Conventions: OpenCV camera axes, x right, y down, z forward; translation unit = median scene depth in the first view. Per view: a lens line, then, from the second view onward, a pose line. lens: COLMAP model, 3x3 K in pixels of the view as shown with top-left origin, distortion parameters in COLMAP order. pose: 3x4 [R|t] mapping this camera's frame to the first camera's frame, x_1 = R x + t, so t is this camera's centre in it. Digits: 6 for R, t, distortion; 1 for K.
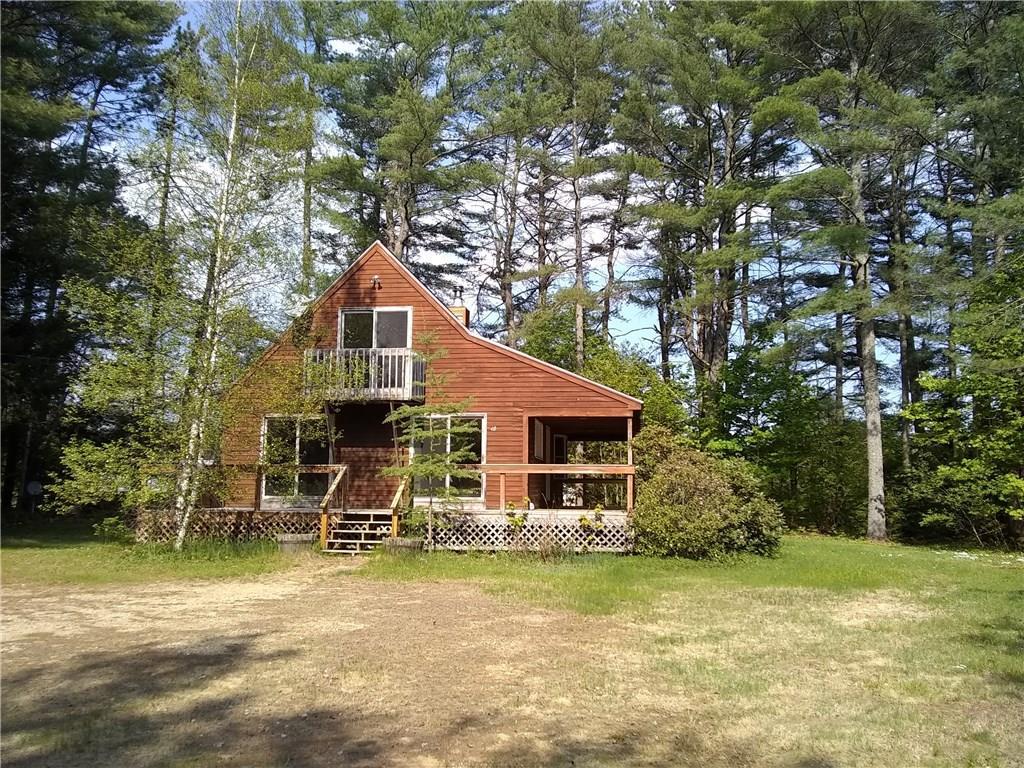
lens RADIAL K [[903.9, 0, 512.0], [0, 903.9, 384.0], [0, 0, 1]] dist [0.011436, -0.005945]
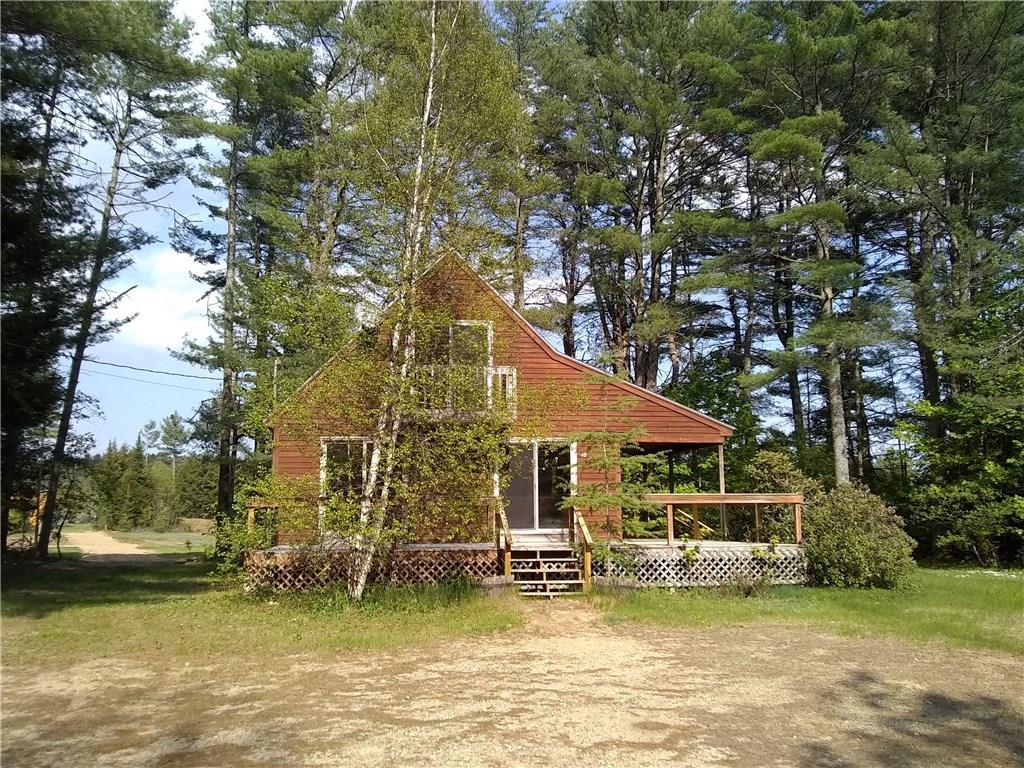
lens RADIAL K [[903.9, 0, 512.0], [0, 903.9, 384.0], [0, 0, 1]] dist [0.011436, -0.005945]
pose [[0.966540, 0.021703, 0.255595, -0.414704], [-0.015862, 0.999564, -0.024891, 0.000740], [-0.256024, 0.020004, 0.966463, 0.133594]]
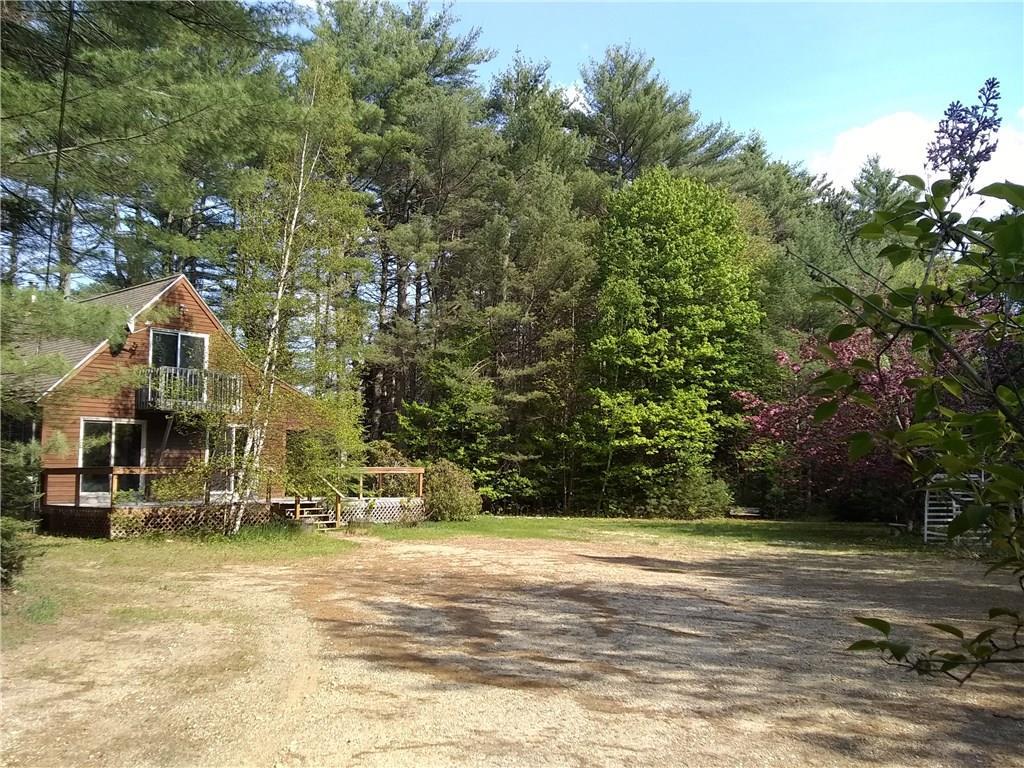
lens RADIAL K [[903.9, 0, 512.0], [0, 903.9, 384.0], [0, 0, 1]] dist [0.011436, -0.005945]
pose [[0.539510, 0.076697, 0.838479, -1.163011], [-0.098955, 0.994717, -0.027317, -0.033677], [-0.836144, -0.068233, 0.544249, -0.023033]]
